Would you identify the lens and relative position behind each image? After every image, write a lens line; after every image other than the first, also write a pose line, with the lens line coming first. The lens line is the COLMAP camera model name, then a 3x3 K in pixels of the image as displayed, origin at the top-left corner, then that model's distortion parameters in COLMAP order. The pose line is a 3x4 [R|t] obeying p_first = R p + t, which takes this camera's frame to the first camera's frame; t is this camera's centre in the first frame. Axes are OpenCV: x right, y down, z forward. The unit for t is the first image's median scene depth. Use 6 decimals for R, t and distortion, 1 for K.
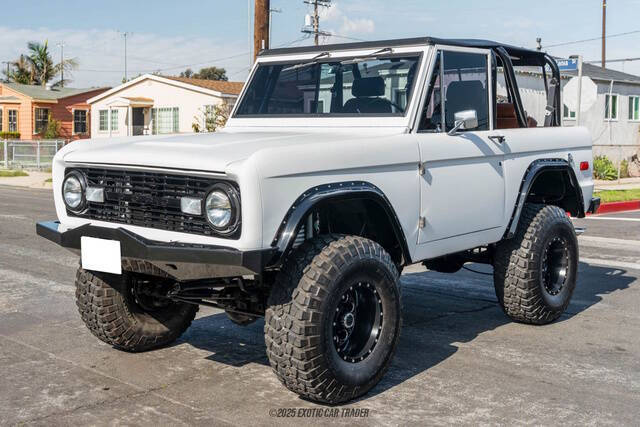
lens RADIAL K [[936.2, 0, 352.9], [0, 936.2, 206.0], [0, 0, 1]] dist [0.021141, 0.000000]
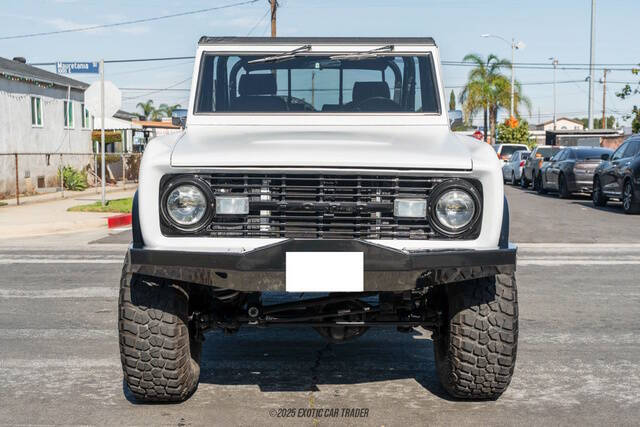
lens RADIAL K [[936.2, 0, 318.0], [0, 936.2, 214.4], [0, 0, 1]] dist [0.021141, 0.000000]
pose [[0.729235, -0.056161, 0.681955, -0.782412], [0.057455, 0.998132, 0.020760, -0.017266], [-0.681847, 0.024043, 0.731099, 0.369697]]
